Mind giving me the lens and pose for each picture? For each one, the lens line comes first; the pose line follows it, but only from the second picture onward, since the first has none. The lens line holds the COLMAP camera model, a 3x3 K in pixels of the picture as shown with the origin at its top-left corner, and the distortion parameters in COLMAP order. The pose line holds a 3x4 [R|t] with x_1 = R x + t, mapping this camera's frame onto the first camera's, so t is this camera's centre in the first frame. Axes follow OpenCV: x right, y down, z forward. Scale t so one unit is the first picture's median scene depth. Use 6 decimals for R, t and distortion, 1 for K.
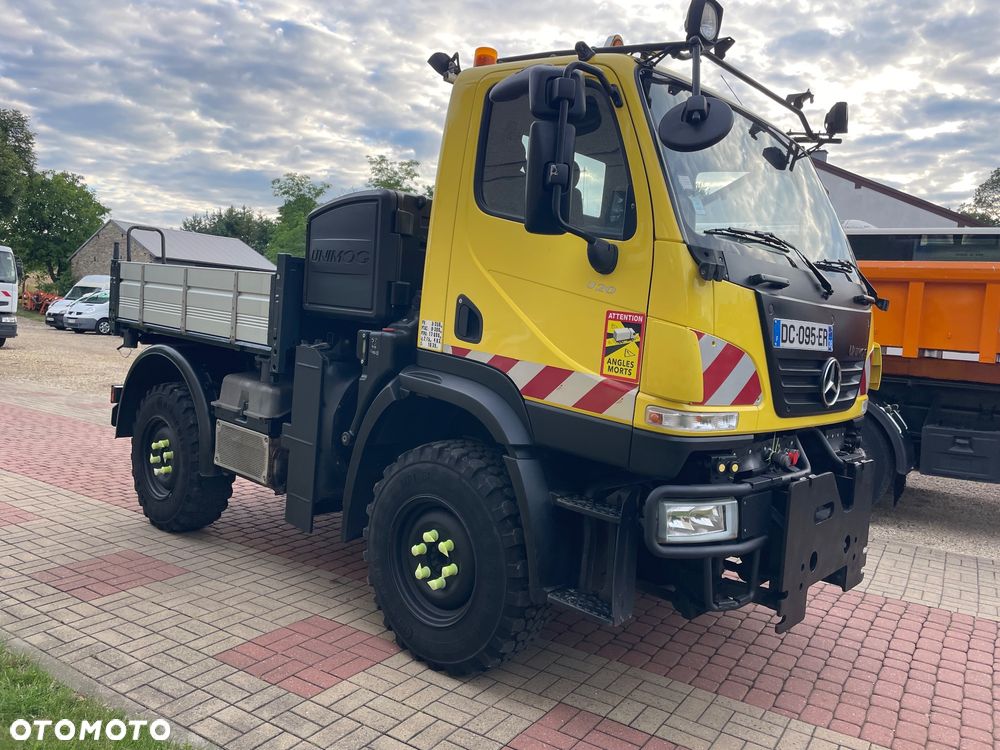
lens RADIAL K [[755.5, 0, 512.3], [0, 755.5, 368.0], [0, 0, 1]] dist [0.085684, -0.109076]
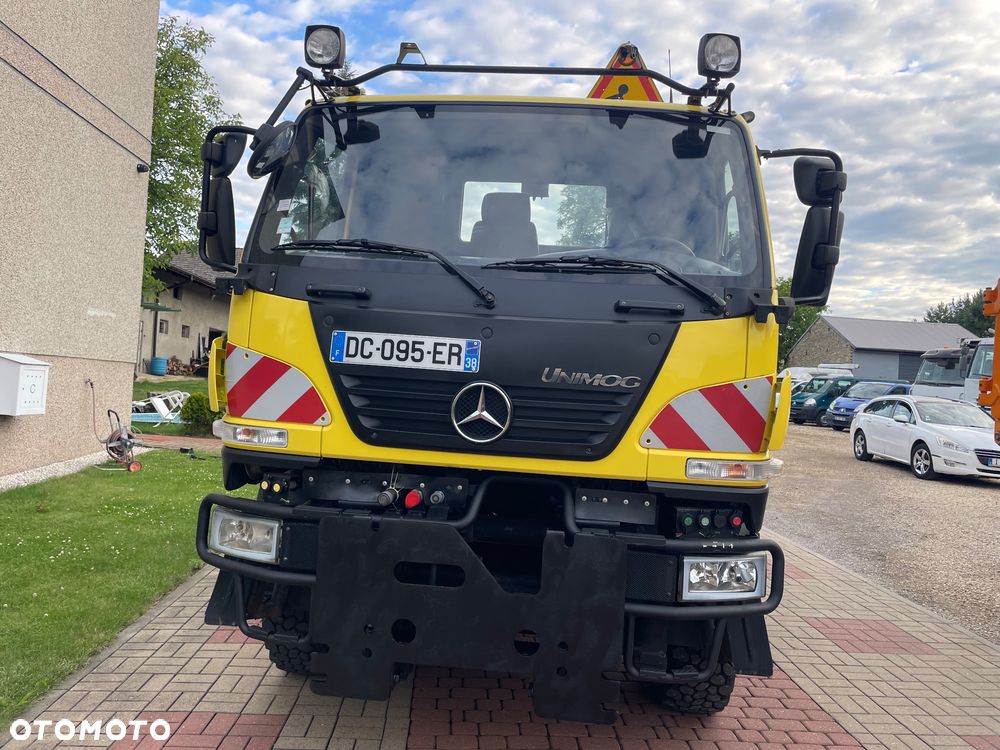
lens RADIAL K [[755.5, 0, 510.5], [0, 755.5, 370.4], [0, 0, 1]] dist [0.085684, -0.109076]
pose [[0.589649, -0.027377, -0.807195, 1.027918], [-0.070439, 0.993874, -0.085164, 0.038462], [0.804582, 0.107075, 0.584108, 0.550472]]
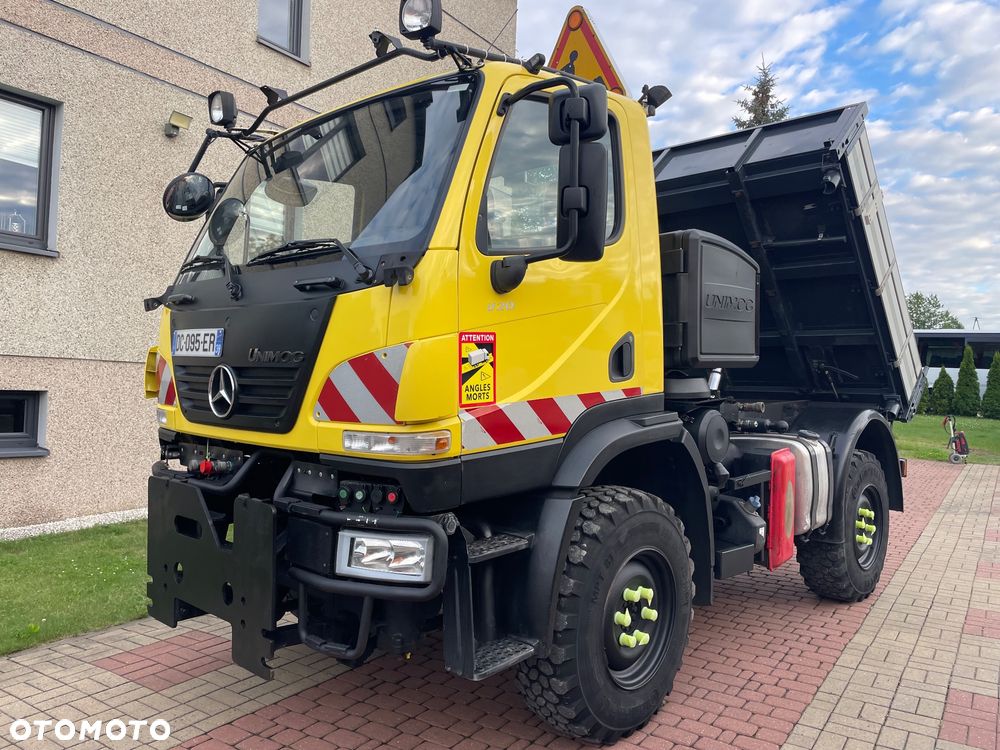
lens RADIAL K [[755.5, 0, 508.2], [0, 755.5, 368.7], [0, 0, 1]] dist [0.085684, -0.109076]
pose [[-0.023870, -0.070663, -0.997215, 1.264407], [-0.078573, 0.994546, -0.068593, 0.026583], [0.996623, 0.076716, -0.029292, 1.317749]]
